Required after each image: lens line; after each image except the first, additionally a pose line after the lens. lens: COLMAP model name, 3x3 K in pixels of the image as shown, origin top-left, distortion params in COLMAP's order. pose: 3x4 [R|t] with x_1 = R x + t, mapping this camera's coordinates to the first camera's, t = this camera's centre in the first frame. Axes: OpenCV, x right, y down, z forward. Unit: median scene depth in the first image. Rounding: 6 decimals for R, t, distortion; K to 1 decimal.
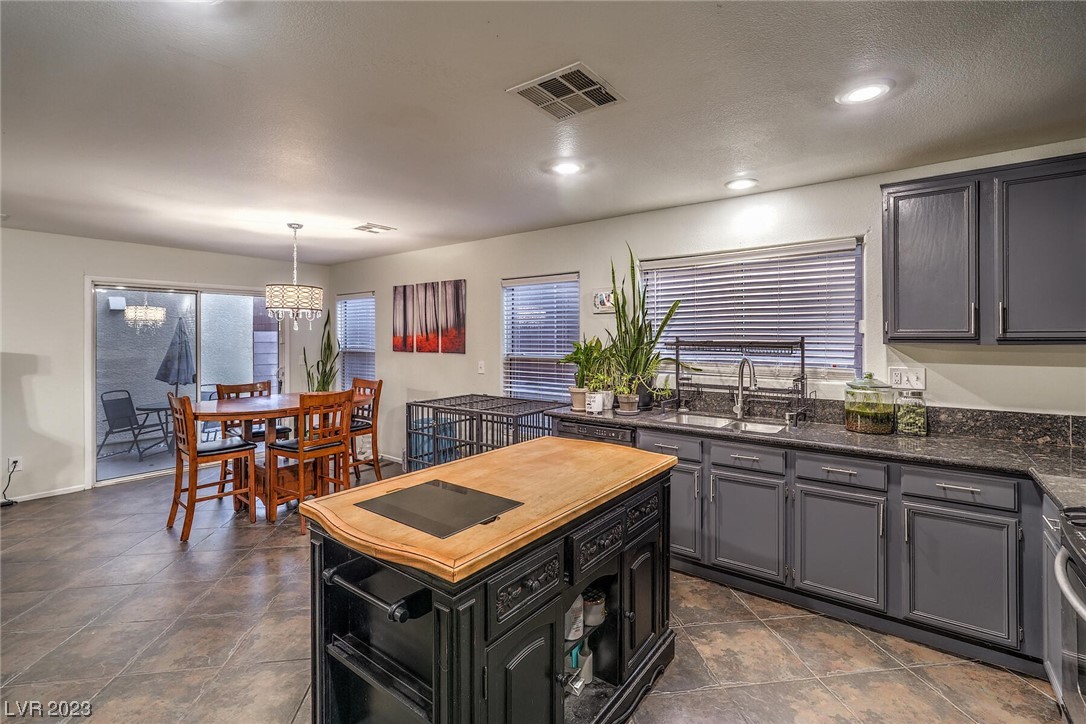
lens RADIAL K [[489.9, 0, 542.3], [0, 489.9, 337.7], [0, 0, 1]] dist [0.003366, 0.000633]
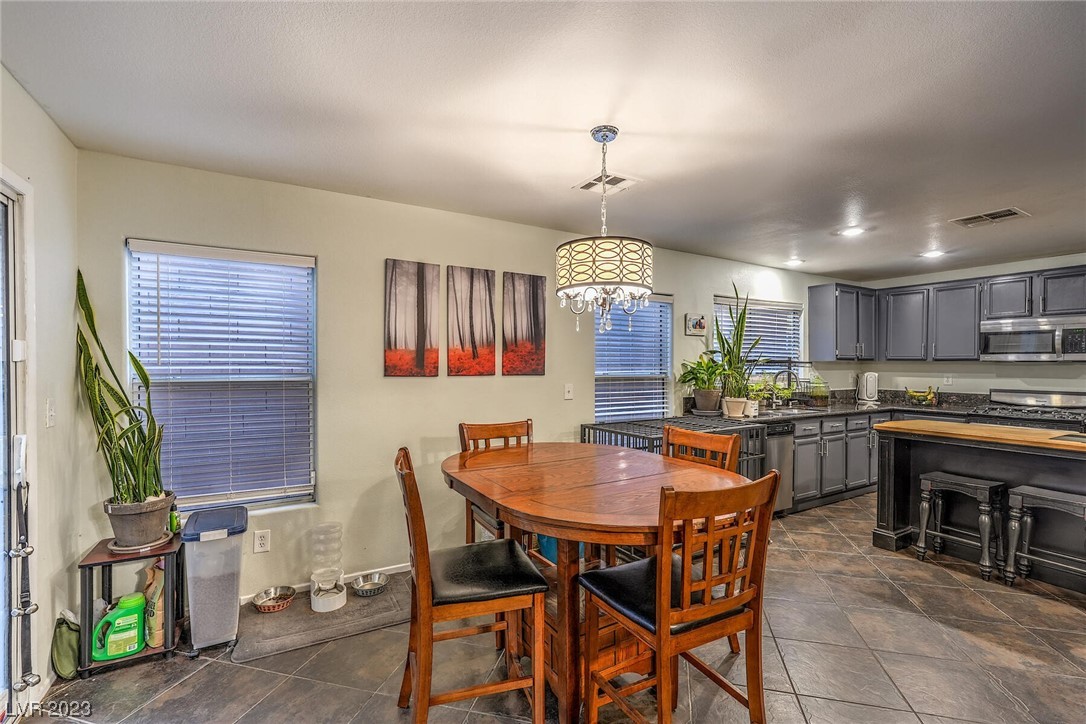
lens RADIAL K [[485.1, 0, 543.2], [0, 485.1, 371.9], [0, 0, 1]] dist [-0.002454, -0.000303]
pose [[0.366447, -0.011406, 0.930369, -0.898850], [-0.000568, 0.999922, 0.012483, 0.018766], [-0.930439, -0.005103, 0.366412, 0.766360]]
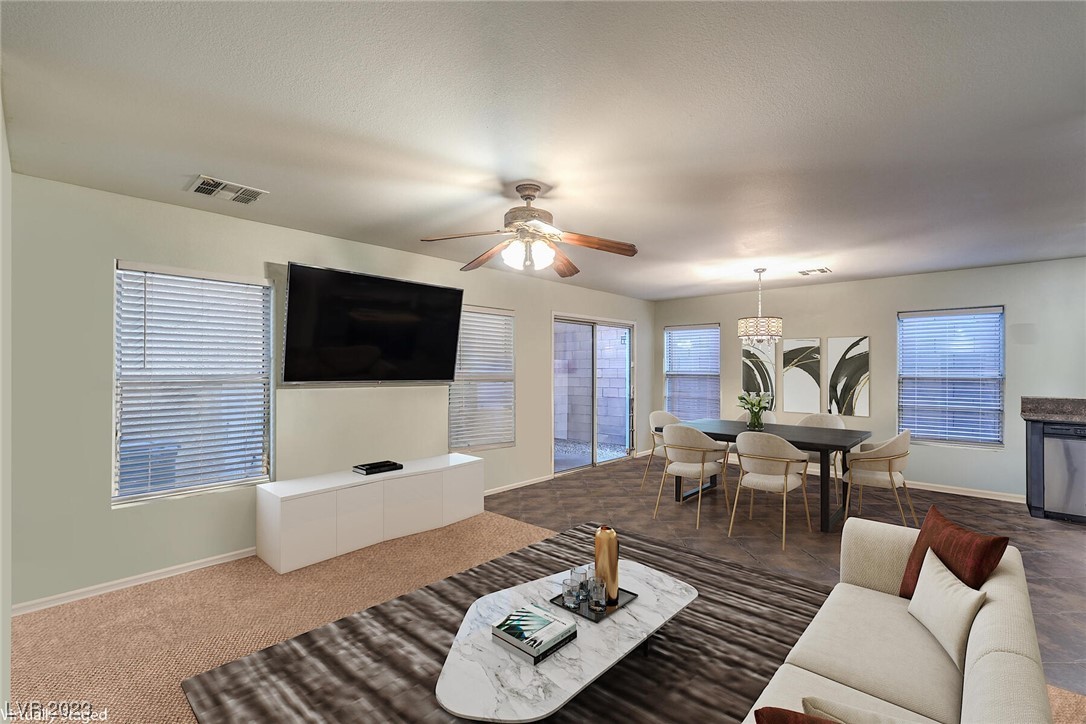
lens RADIAL K [[485.1, 0, 543.2], [0, 485.1, 371.9], [0, 0, 1]] dist [-0.002454, -0.000303]
pose [[0.996380, 0.001119, -0.085008, -0.838918], [-0.001098, 0.999999, 0.000302, 0.028054], [0.085008, -0.000208, 0.996380, -0.249641]]
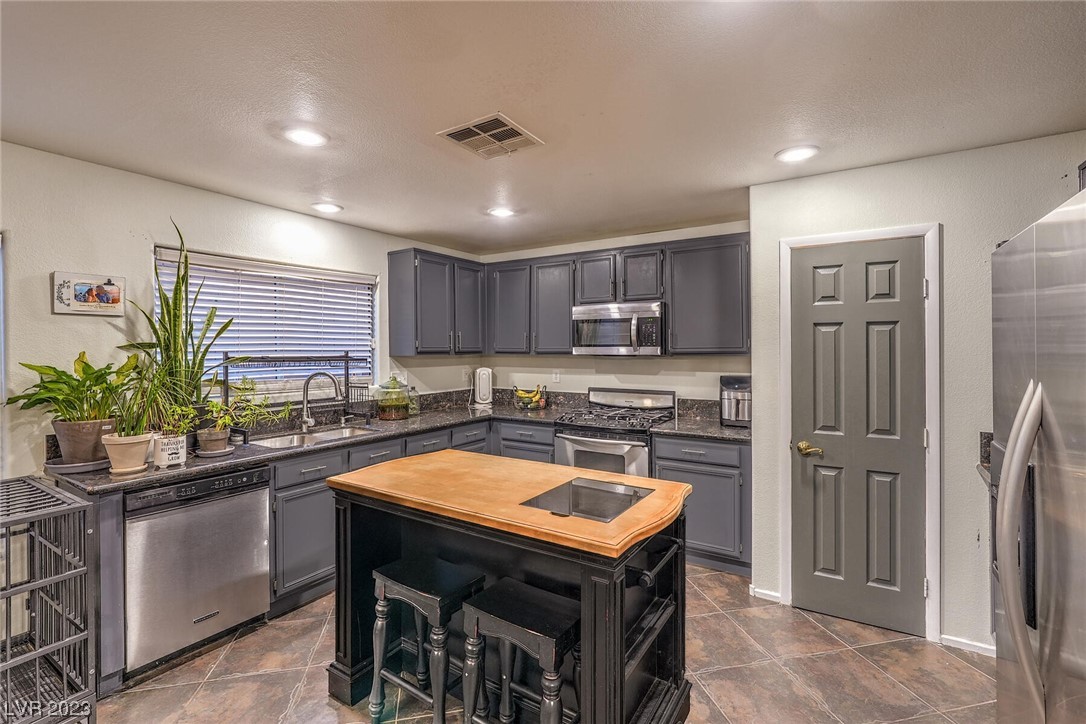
lens RADIAL K [[489.4, 0, 545.2], [0, 489.4, 349.7], [0, 0, 1]] dist [-0.000521, 0.000202]
pose [[-0.090066, 0.000412, 0.995936, -0.448037], [0.007935, 0.999968, 0.000304, -0.001362], [-0.995904, 0.007930, -0.090066, 0.406219]]
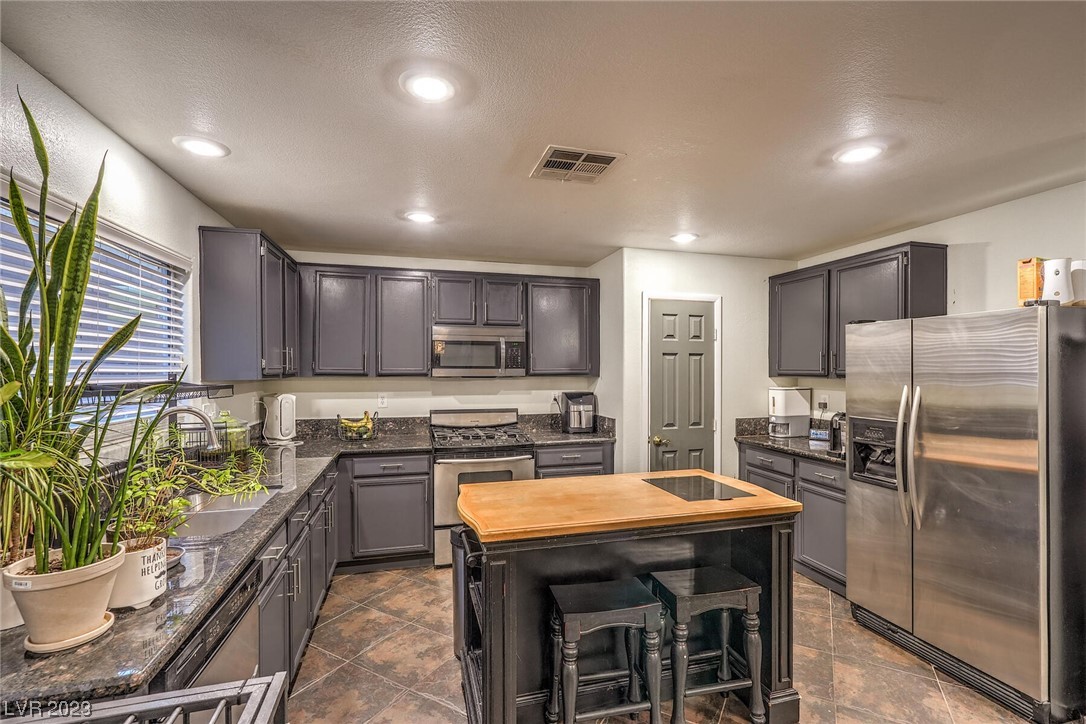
lens RADIAL K [[485.1, 0, 543.2], [0, 485.1, 371.9], [0, 0, 1]] dist [-0.002454, -0.000303]
pose [[-0.798323, -0.000038, 0.602230, -0.238377], [0.004513, 0.999972, 0.006046, -0.004013], [-0.602213, 0.007544, -0.798300, 0.813159]]
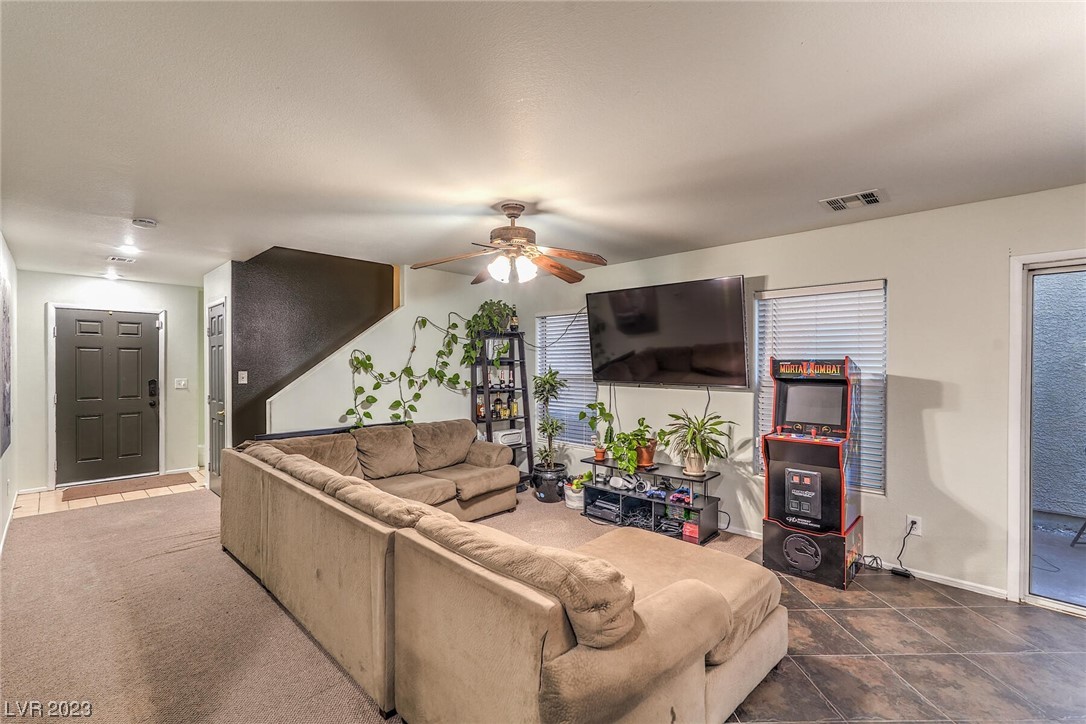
lens RADIAL K [[474.3, 0, 541.6], [0, 474.3, 365.1], [0, 0, 1]] dist [0.000187, 0.000190]
pose [[-0.107995, 0.007429, -0.994124, -0.266023], [-0.005082, 0.999955, 0.008025, 0.007361], [0.994138, 0.005919, -0.107952, 0.471872]]
